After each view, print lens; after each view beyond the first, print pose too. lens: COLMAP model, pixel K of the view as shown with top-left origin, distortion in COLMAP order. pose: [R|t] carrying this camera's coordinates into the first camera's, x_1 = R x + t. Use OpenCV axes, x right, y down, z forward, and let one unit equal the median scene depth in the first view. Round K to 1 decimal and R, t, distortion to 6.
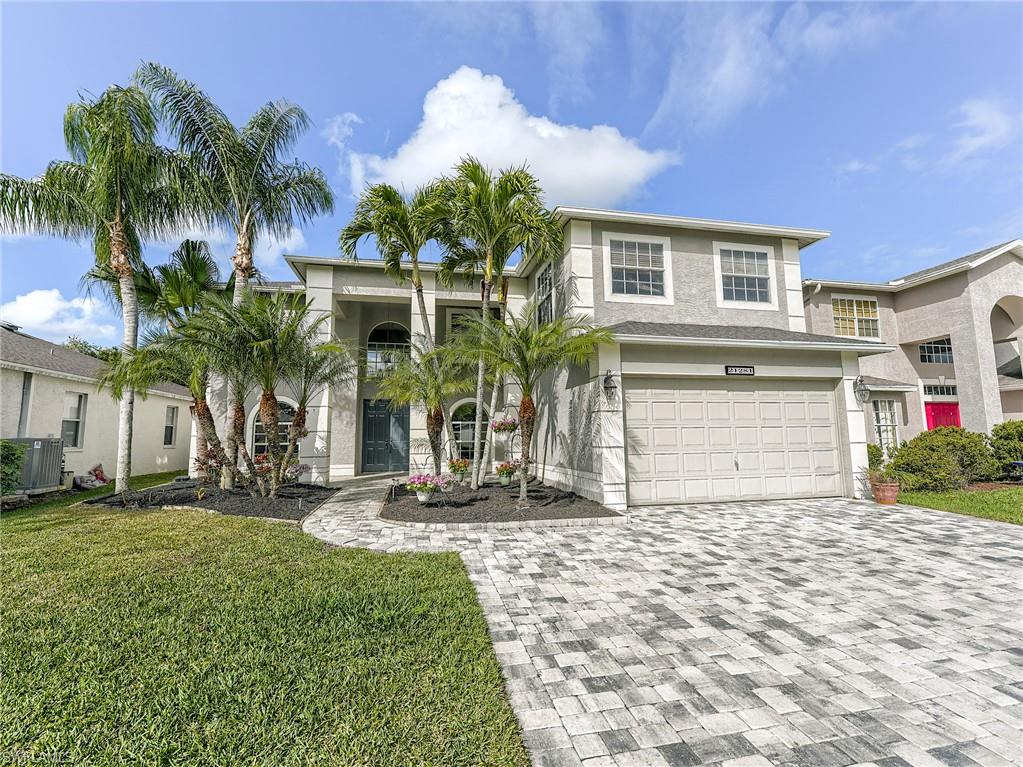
lens RADIAL K [[463.3, 0, 511.7], [0, 463.3, 382.2], [0, 0, 1]] dist [0.000694, -0.006314]
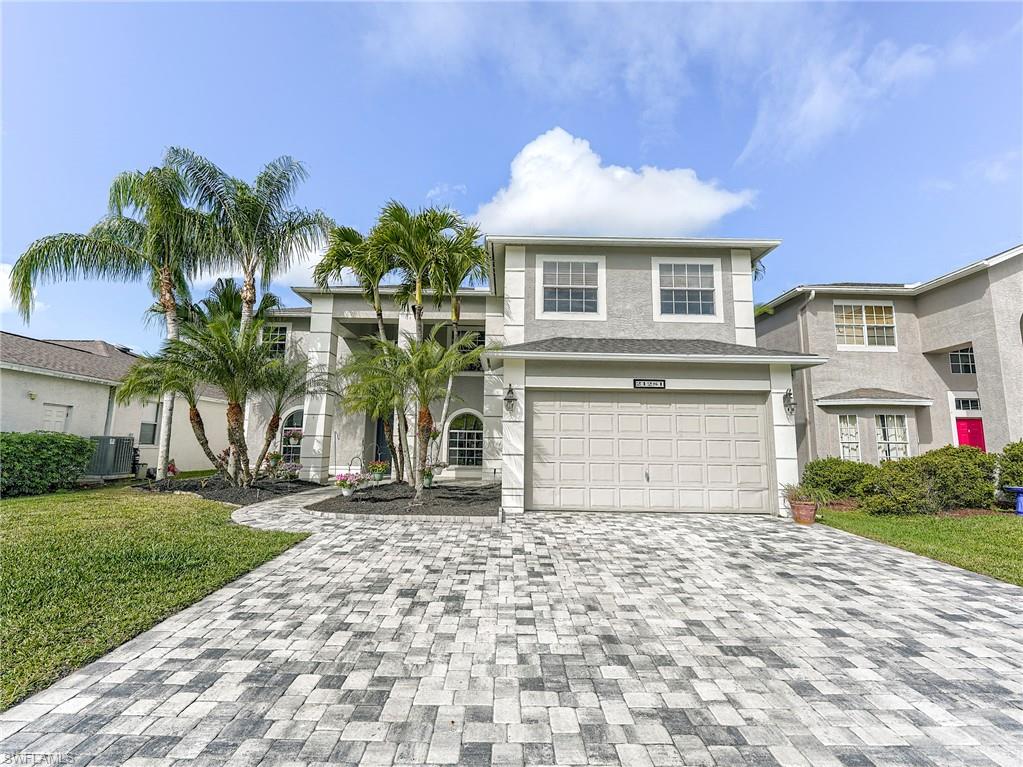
lens RADIAL K [[463.3, 0, 511.1], [0, 463.3, 383.7], [0, 0, 1]] dist [0.000694, -0.006314]
pose [[0.979660, -0.001357, -0.200658, 0.358584], [-0.002586, 0.999809, -0.019391, -0.004533], [0.200646, 0.019516, 0.979469, -0.058584]]
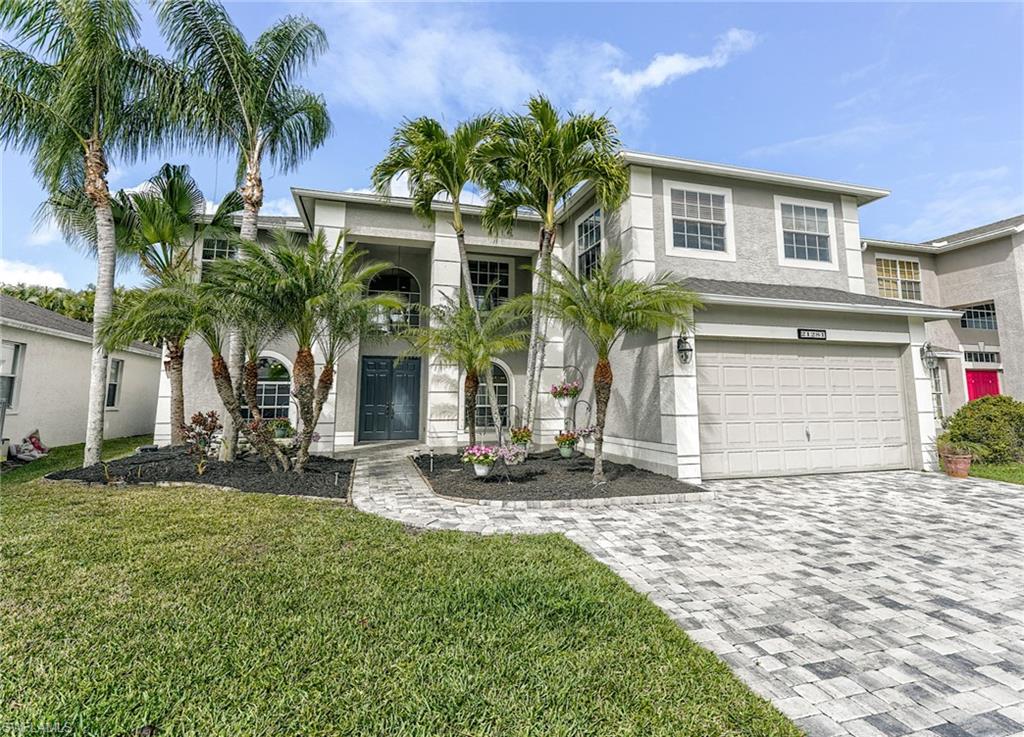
lens RADIAL K [[528.4, 0, 533.2], [0, 528.4, 321.6], [0, 0, 1]] dist [0.000212, -0.006238]
pose [[0.995659, 0.023180, 0.090147, -0.150964], [-0.020615, 0.999359, -0.029280, -0.006911], [-0.090768, 0.027294, 0.995498, -0.014463]]
